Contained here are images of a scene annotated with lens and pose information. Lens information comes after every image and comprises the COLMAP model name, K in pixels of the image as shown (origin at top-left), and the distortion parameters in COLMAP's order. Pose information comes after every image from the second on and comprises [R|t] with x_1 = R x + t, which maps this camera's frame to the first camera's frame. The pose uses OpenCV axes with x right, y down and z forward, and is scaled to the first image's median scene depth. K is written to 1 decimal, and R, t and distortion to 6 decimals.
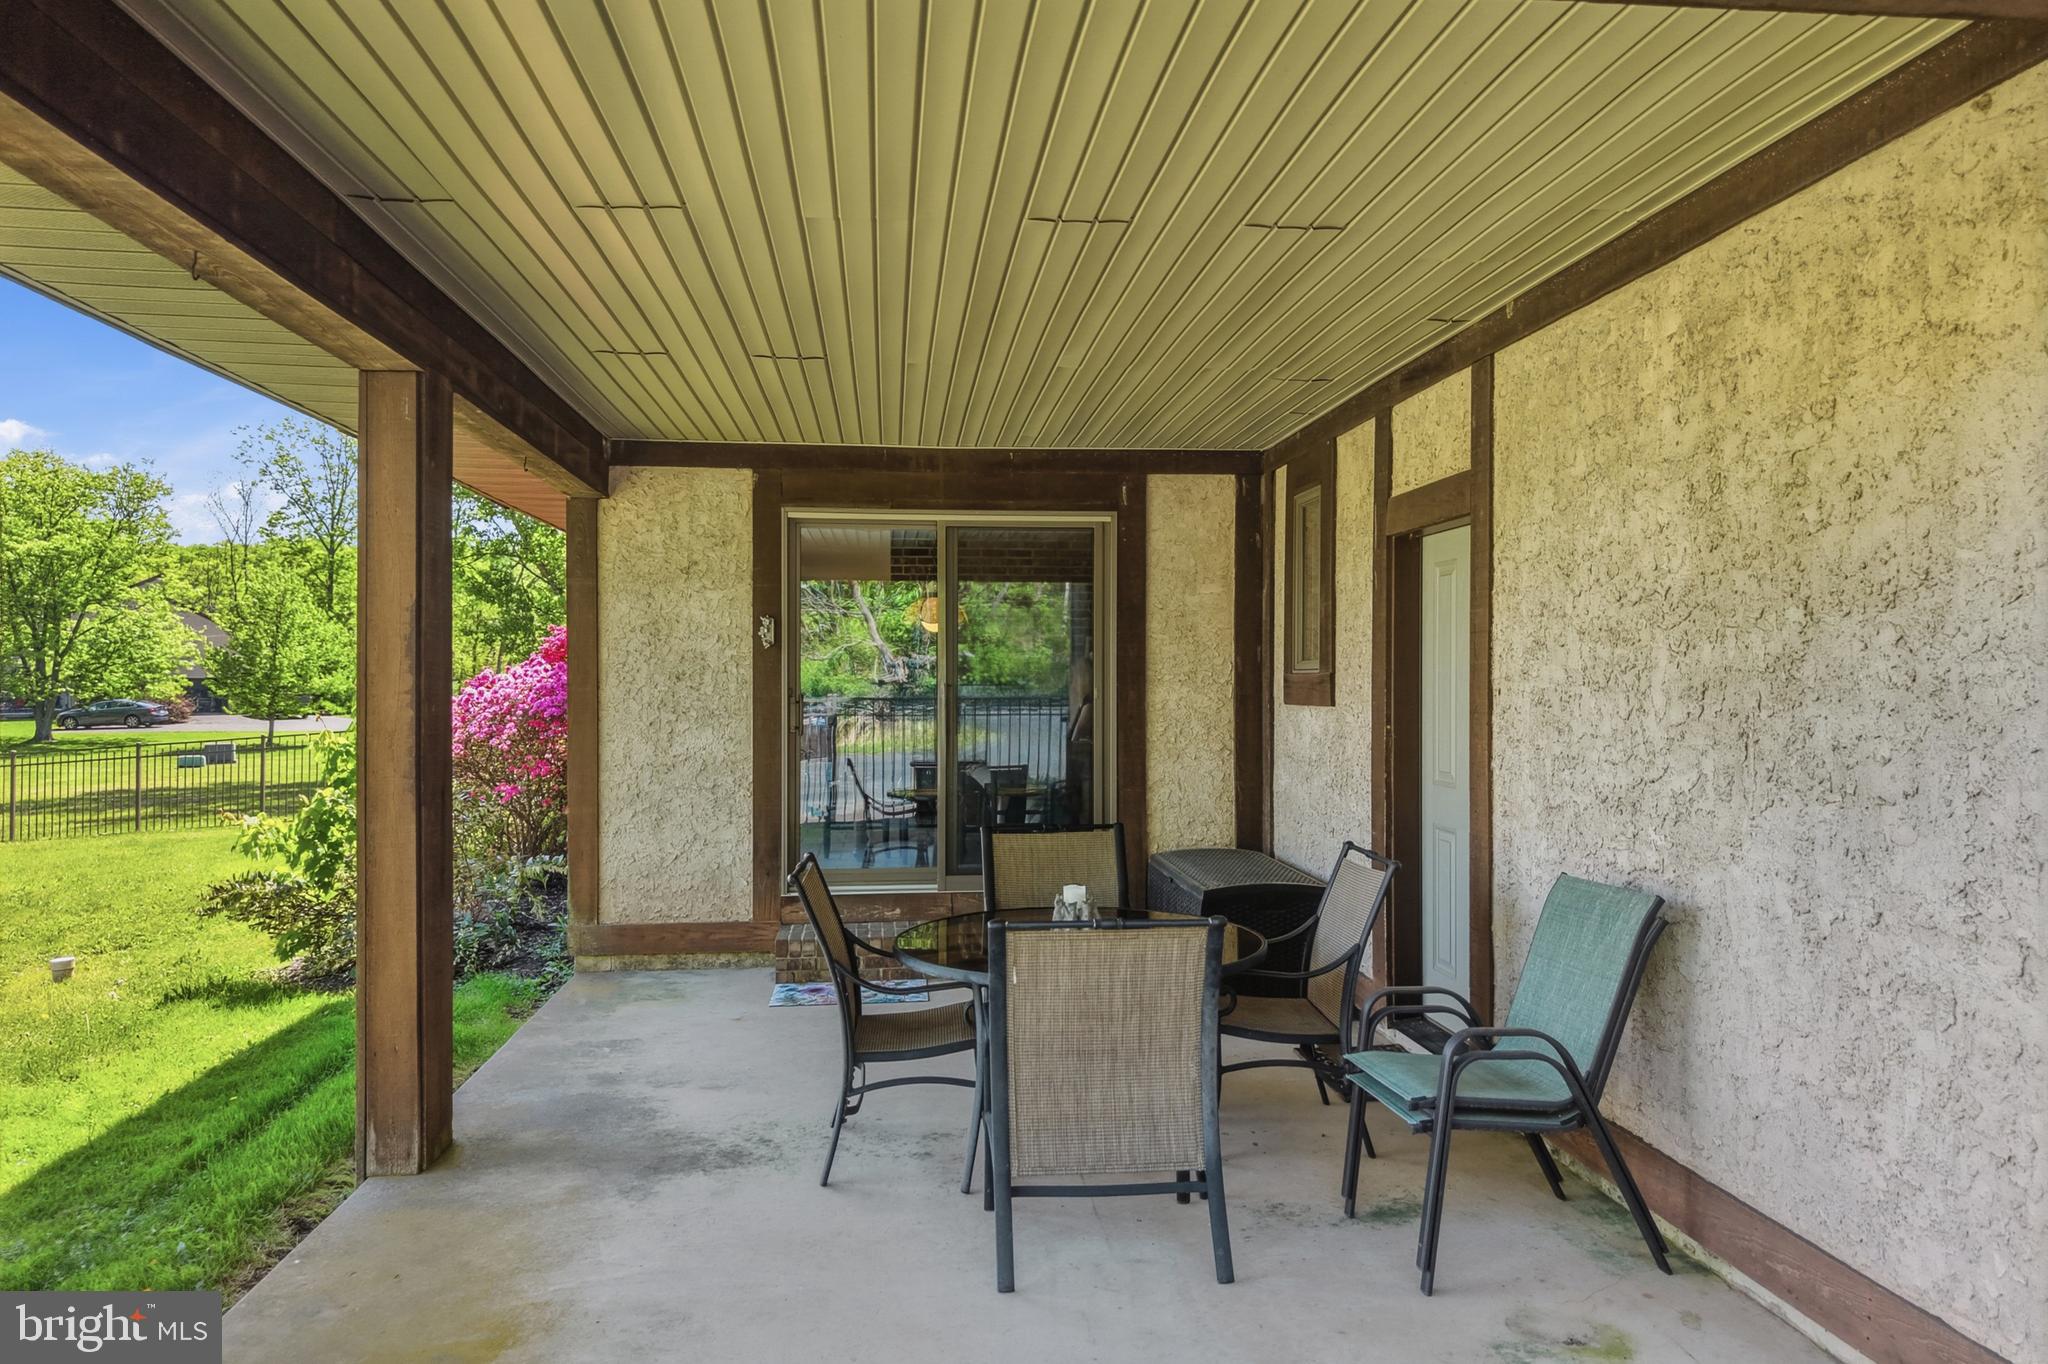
lens RADIAL K [[1375.3, 0, 1025.7], [0, 1375.3, 692.9], [0, 0, 1]] dist [0.026896, -0.024265]
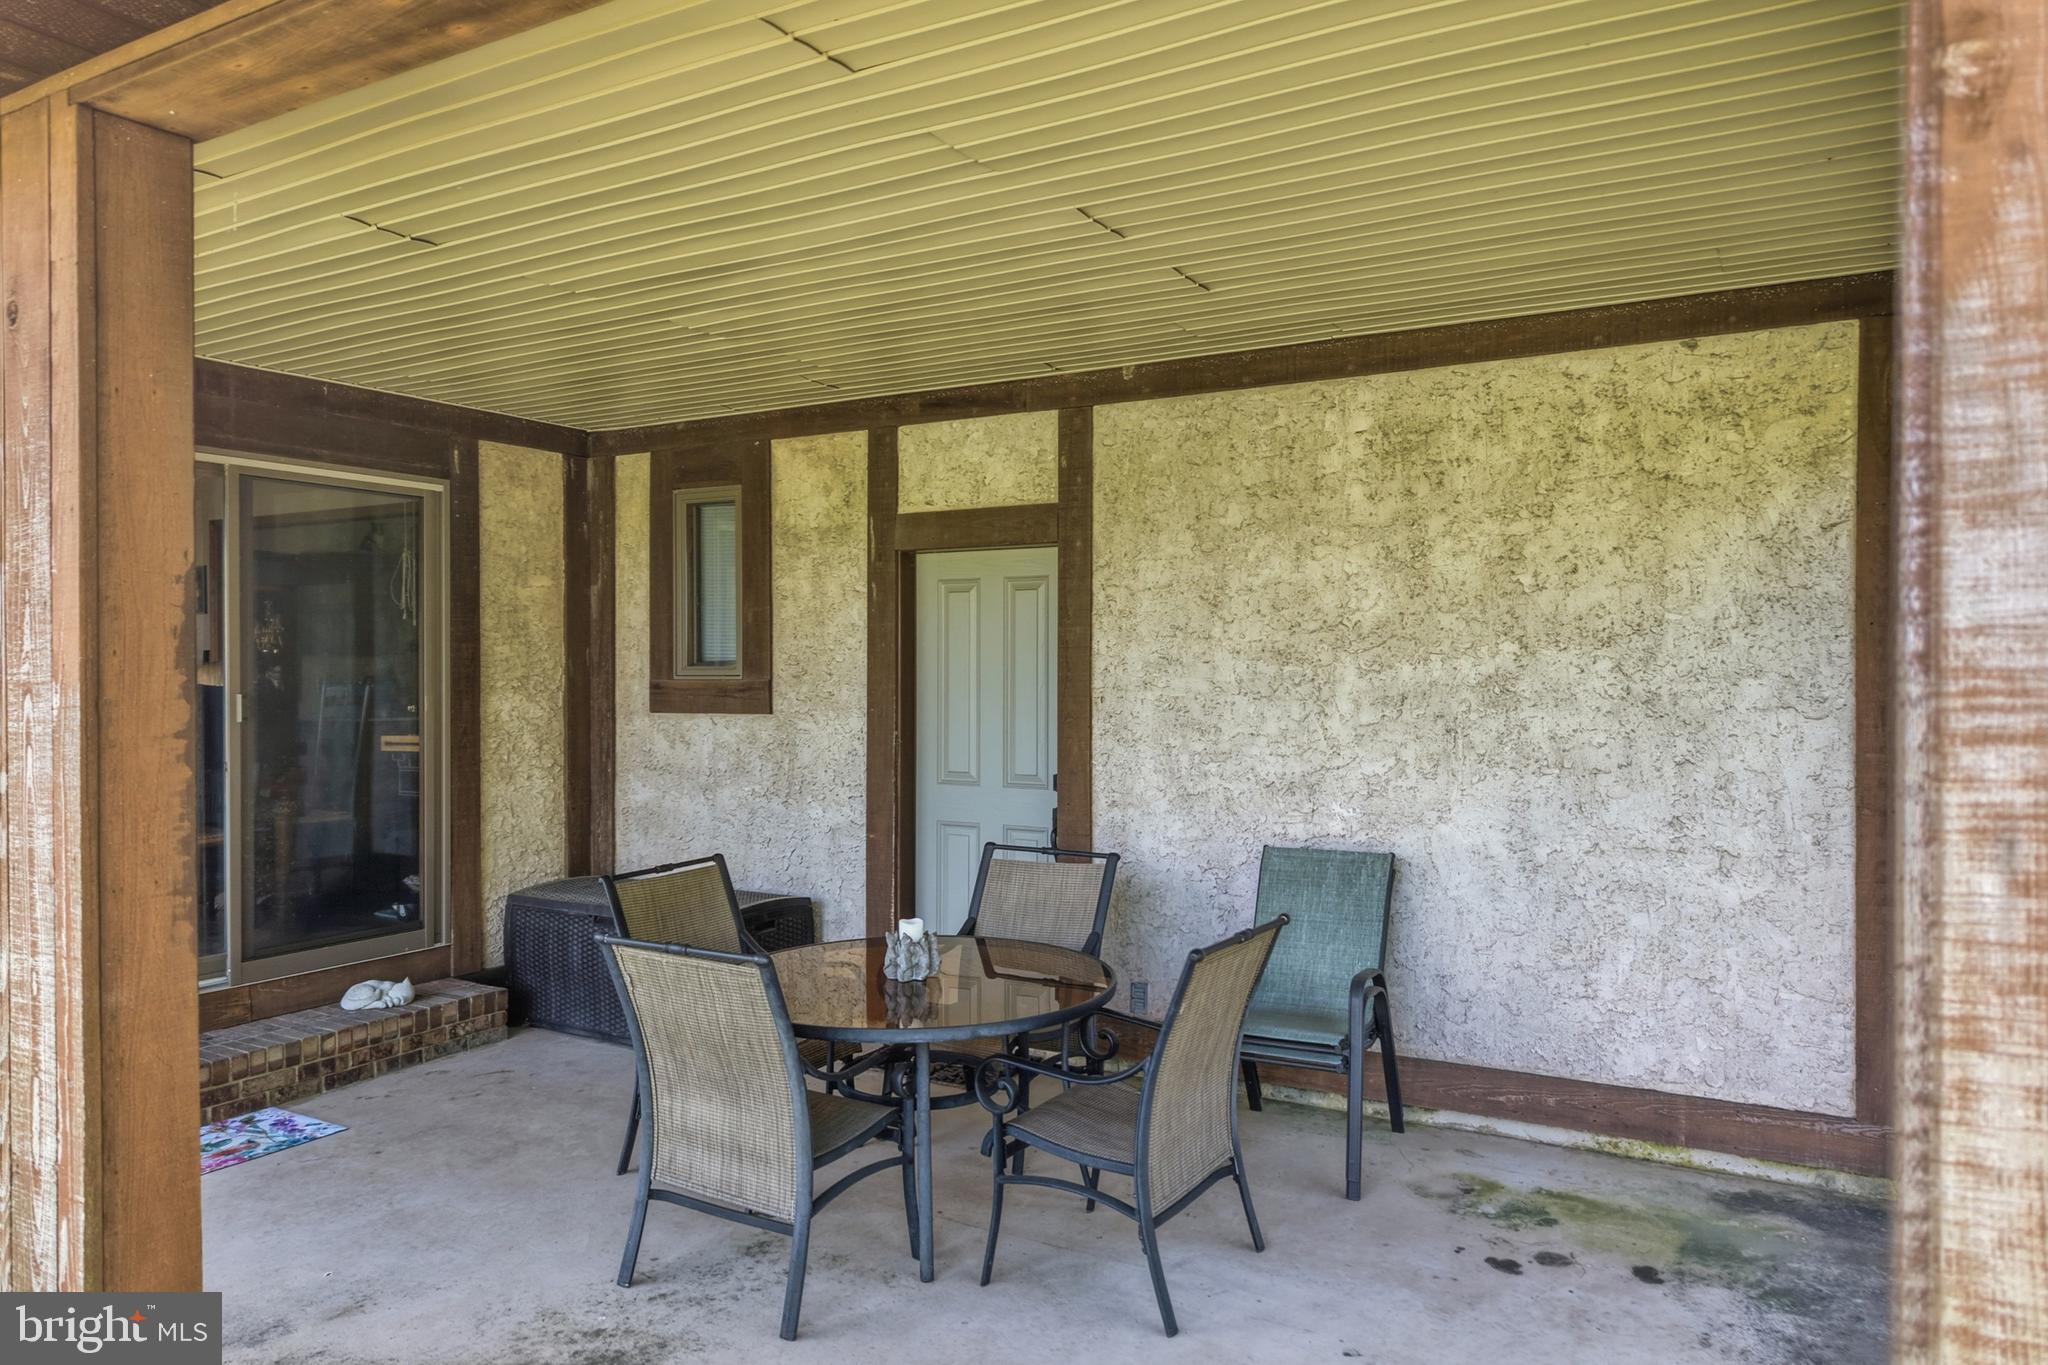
lens RADIAL K [[1375.3, 0, 1028.1], [0, 1375.3, 690.4], [0, 0, 1]] dist [0.026896, -0.024265]
pose [[0.588517, -0.009499, 0.808429, -0.896306], [0.007062, 0.999953, 0.006609, -0.024004], [-0.808454, 0.001820, 0.588557, 0.540684]]
